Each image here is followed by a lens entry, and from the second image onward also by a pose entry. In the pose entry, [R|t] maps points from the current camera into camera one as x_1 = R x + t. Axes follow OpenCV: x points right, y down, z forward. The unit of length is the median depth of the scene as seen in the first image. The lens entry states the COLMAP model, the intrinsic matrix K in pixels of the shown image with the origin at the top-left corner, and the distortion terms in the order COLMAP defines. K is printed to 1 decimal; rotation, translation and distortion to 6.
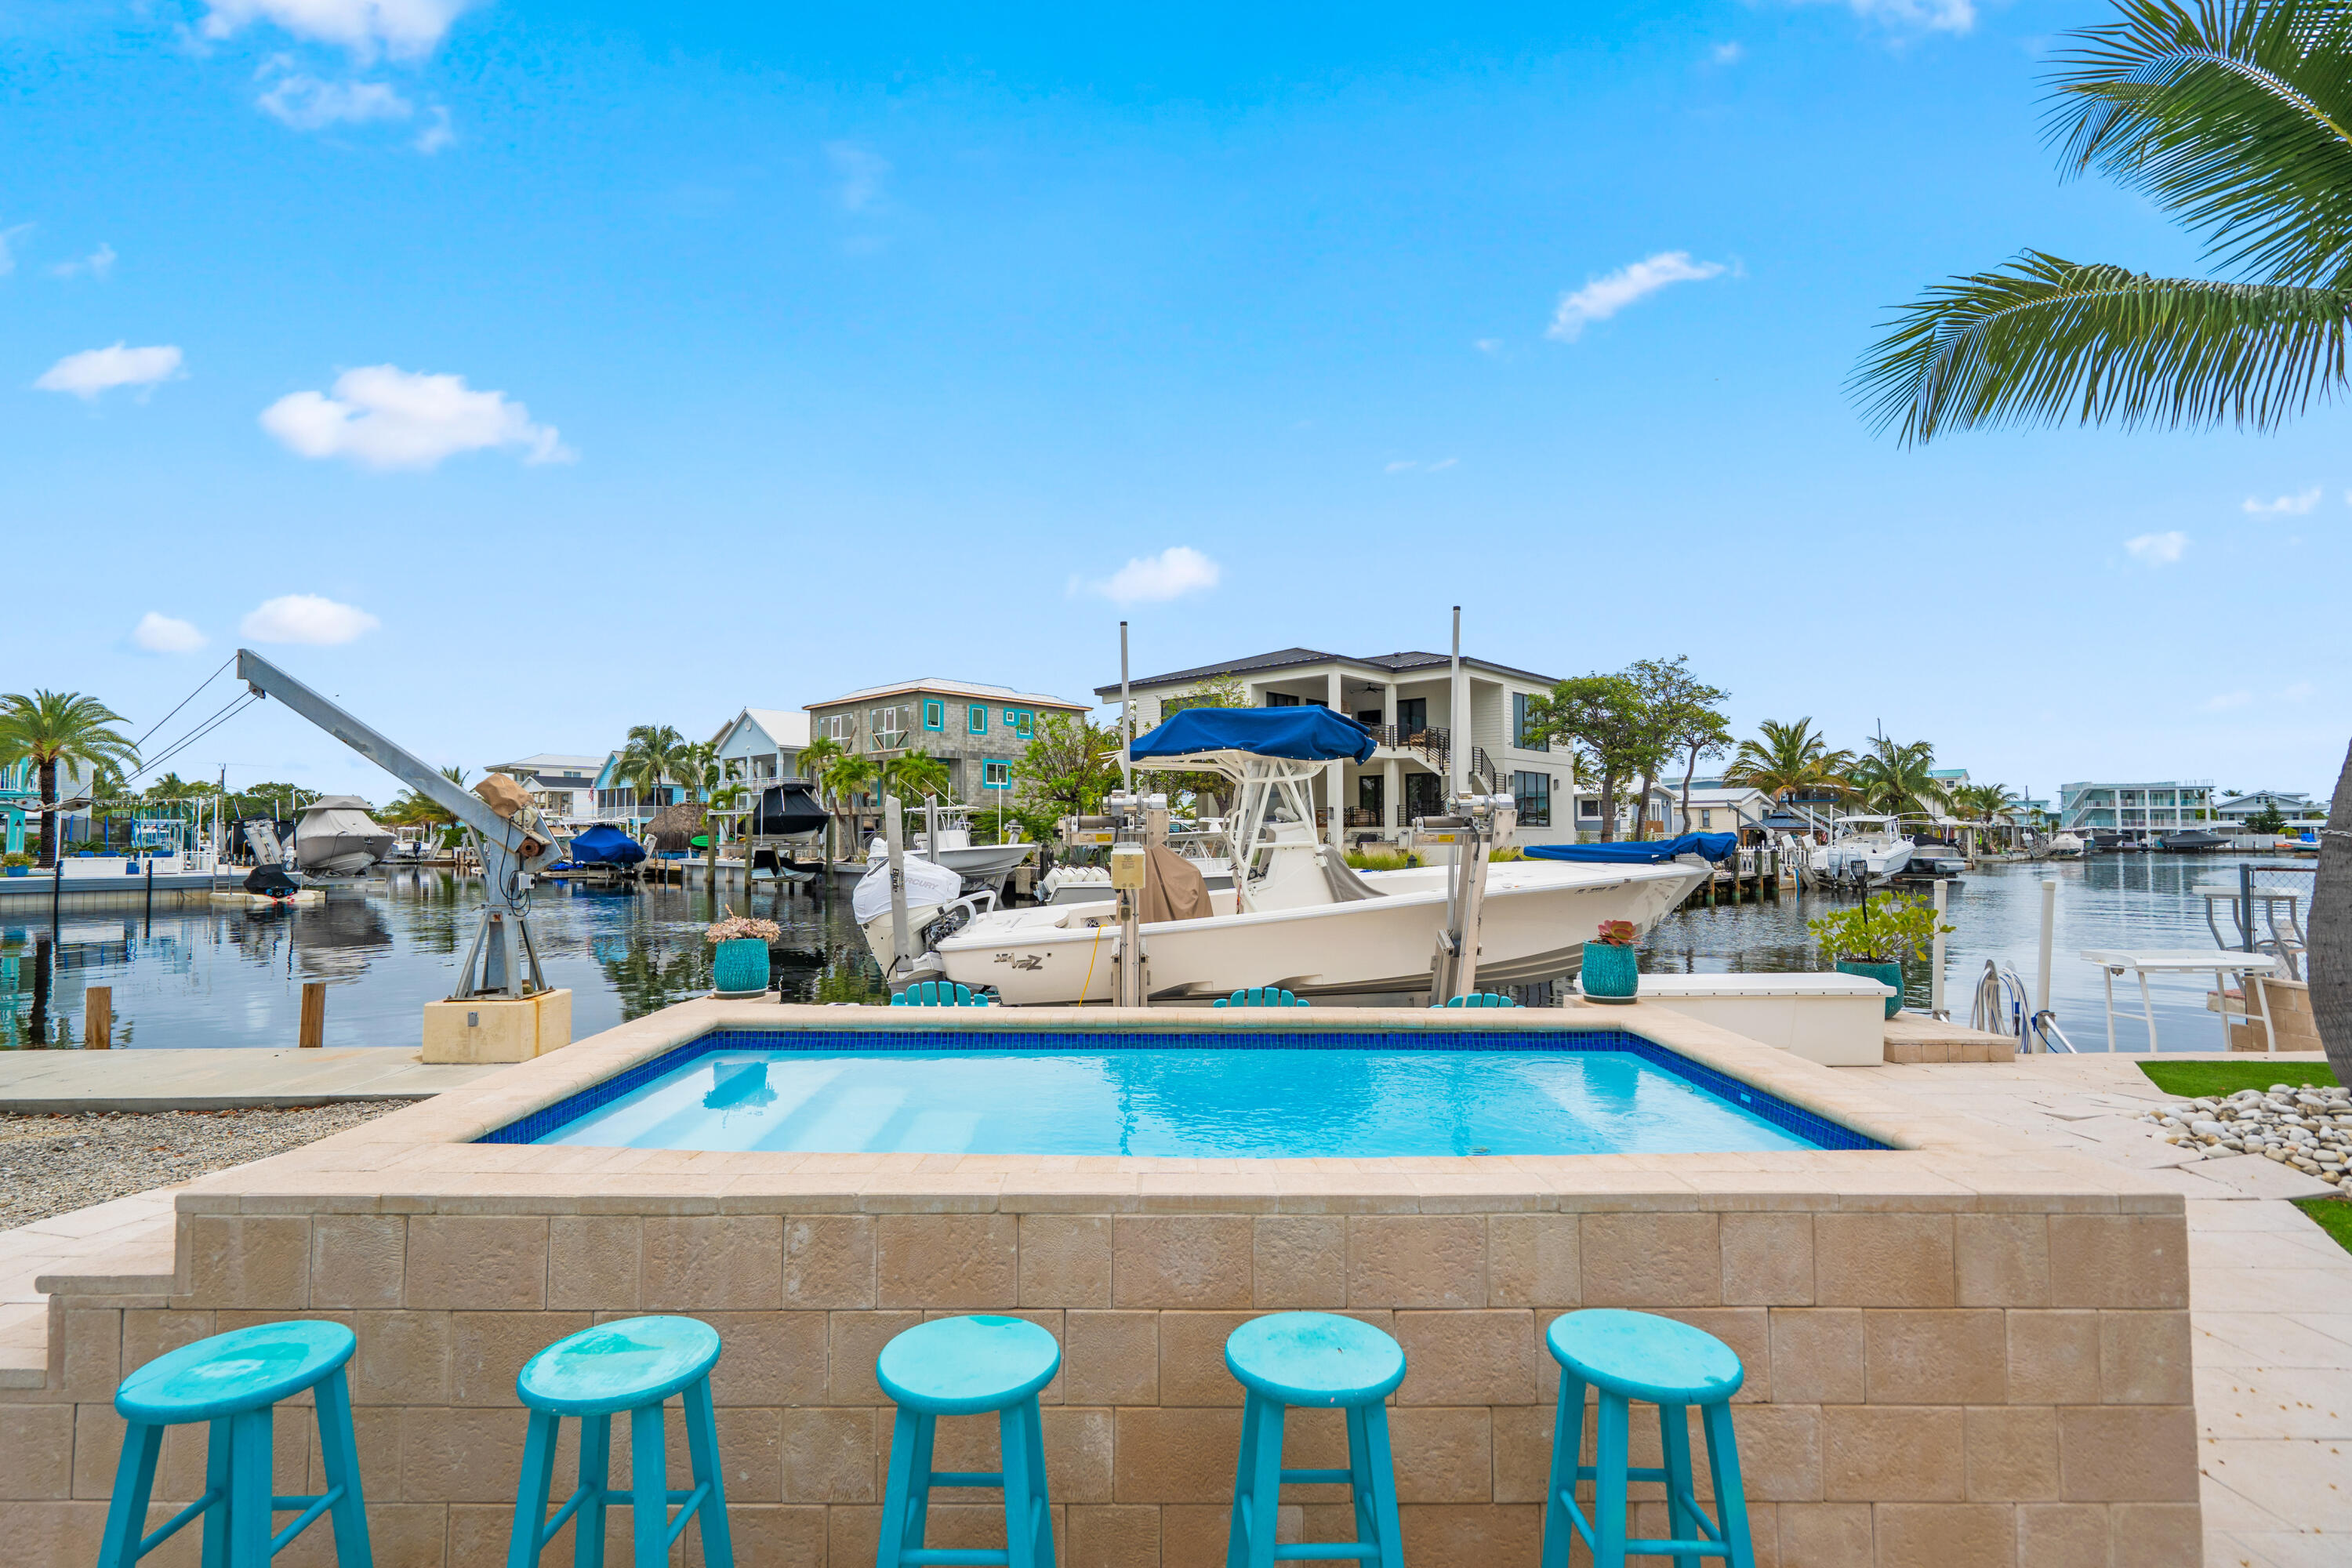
lens RADIAL K [[1075.4, 0, 1151.1], [0, 1075.4, 782.6], [0, 0, 1]] dist [0.001538, 0.000140]
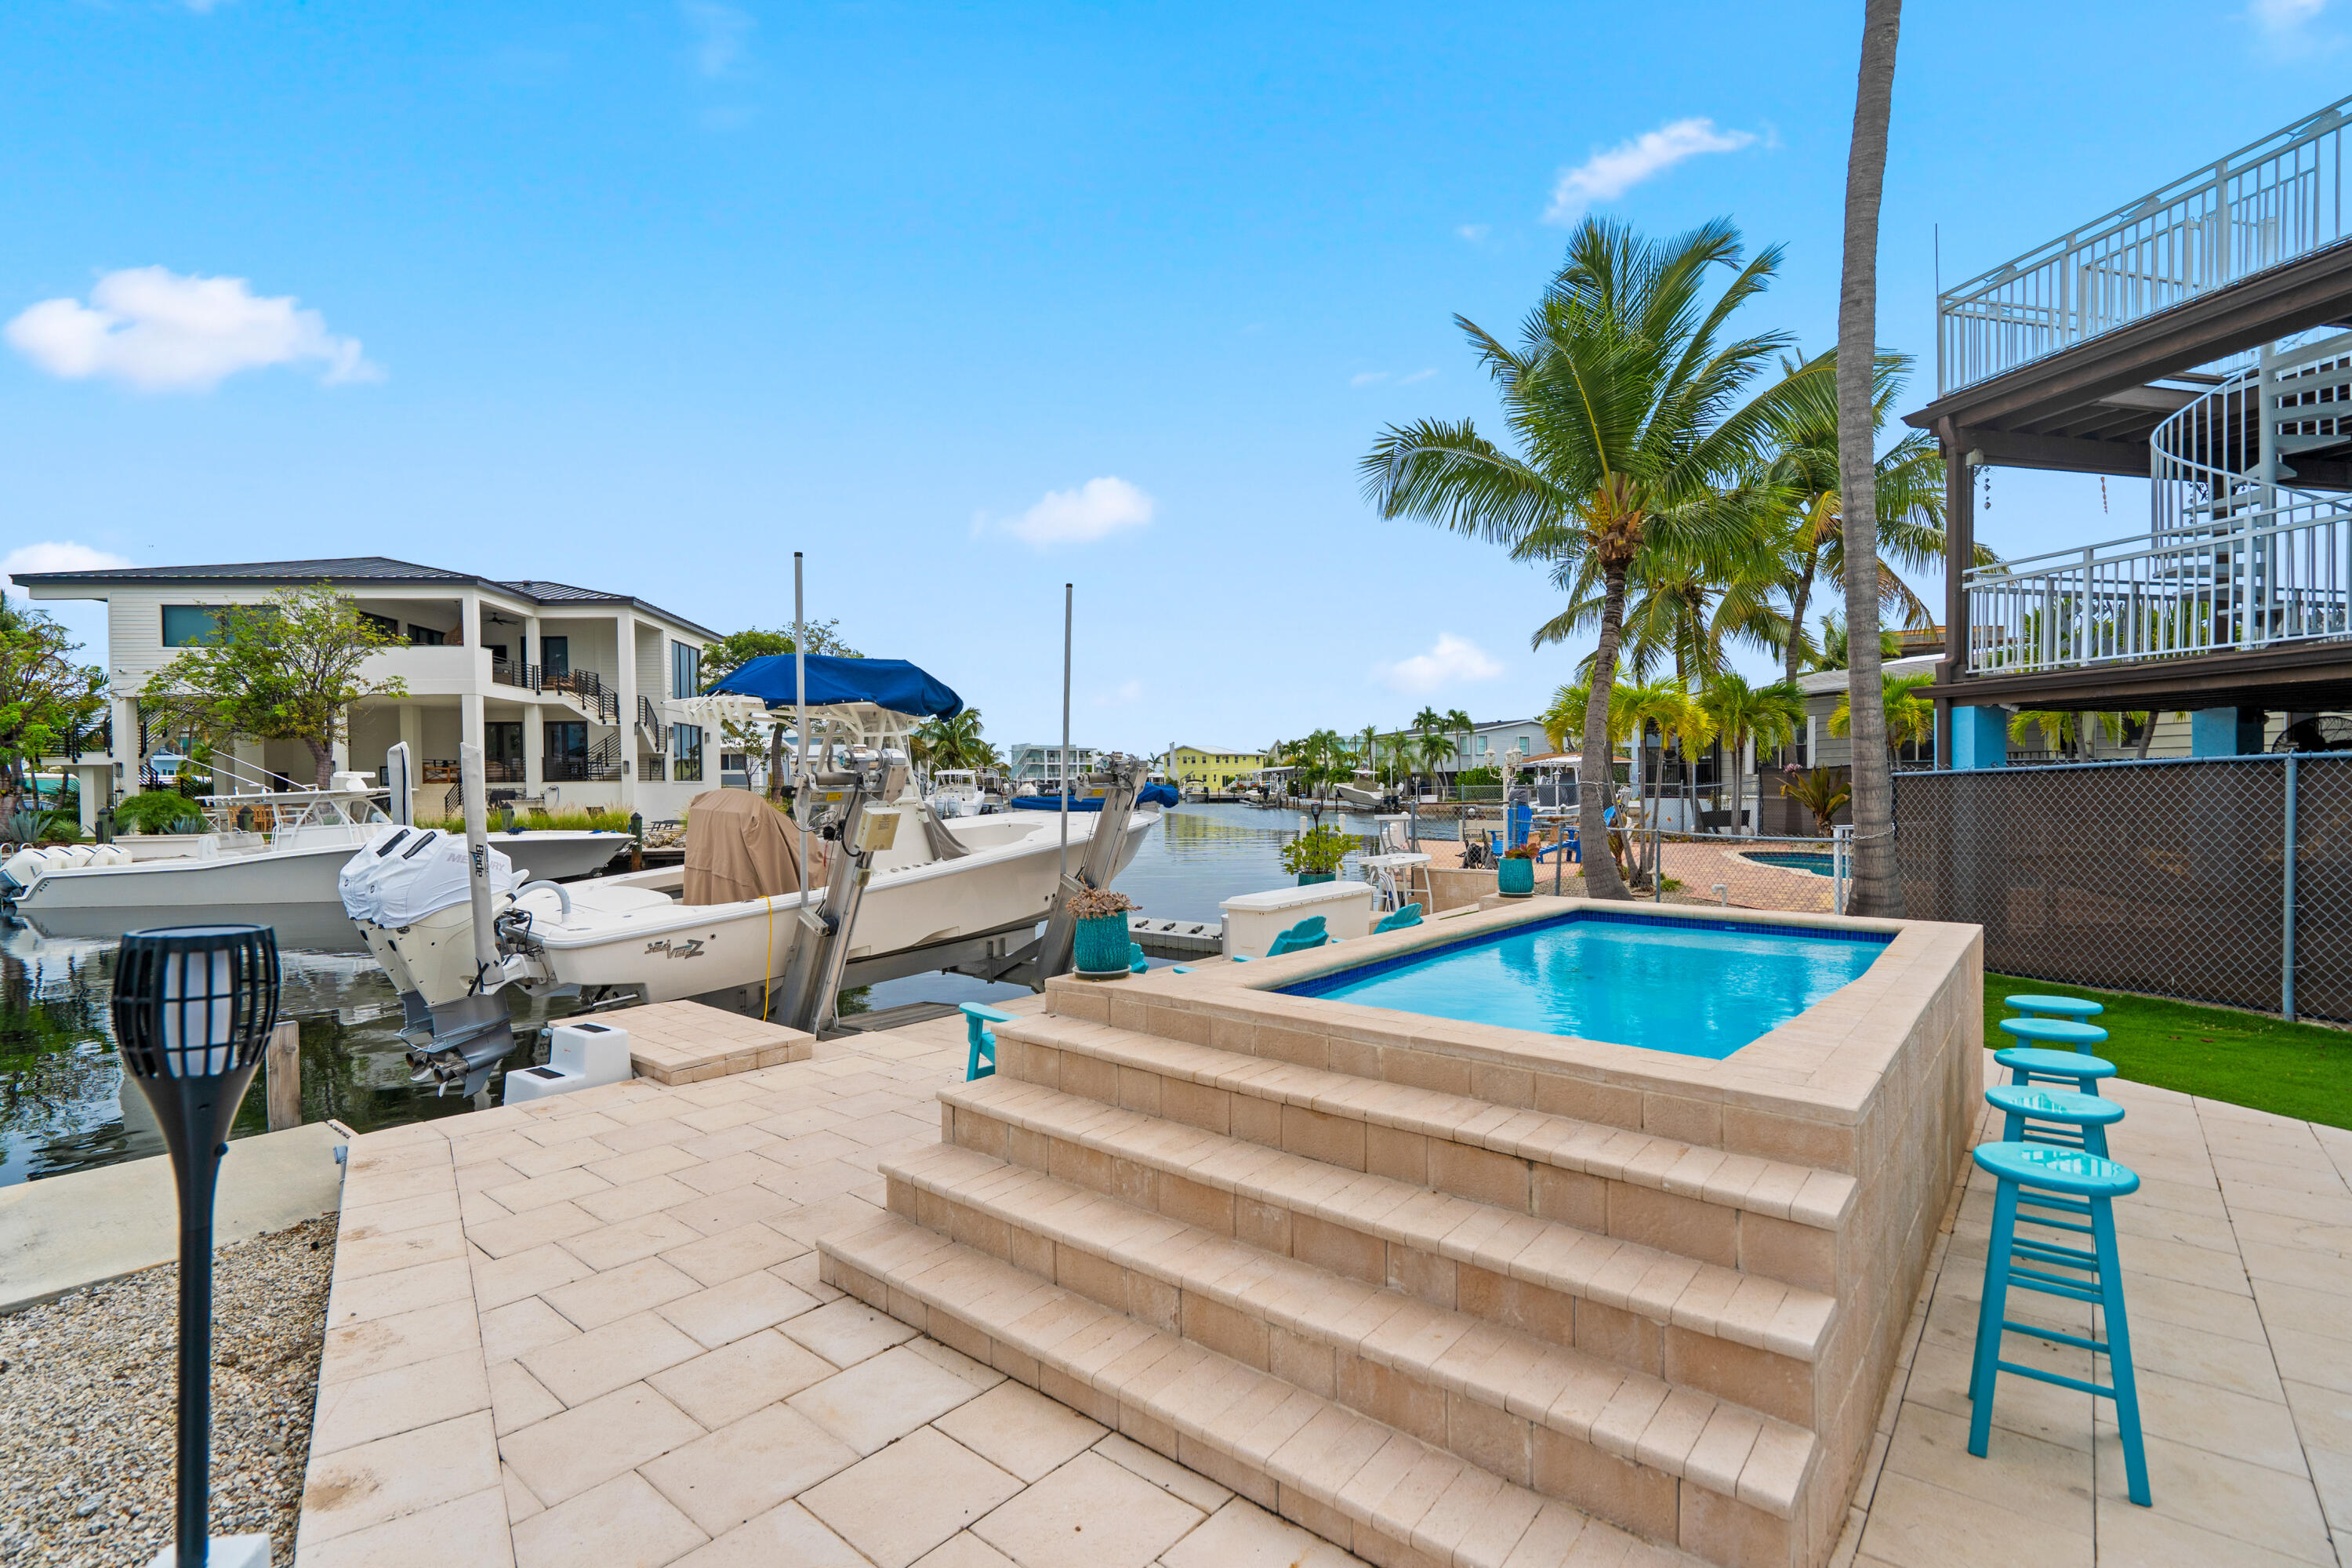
lens RADIAL K [[1086.4, 0, 1165.2], [0, 1086.4, 793.1], [0, 0, 1]] dist [-0.001925, -0.000286]
pose [[0.655189, -0.014963, 0.755316, -0.106275], [-0.025132, 0.998819, 0.041588, 0.000557], [-0.755046, -0.046231, 0.654039, 0.036989]]
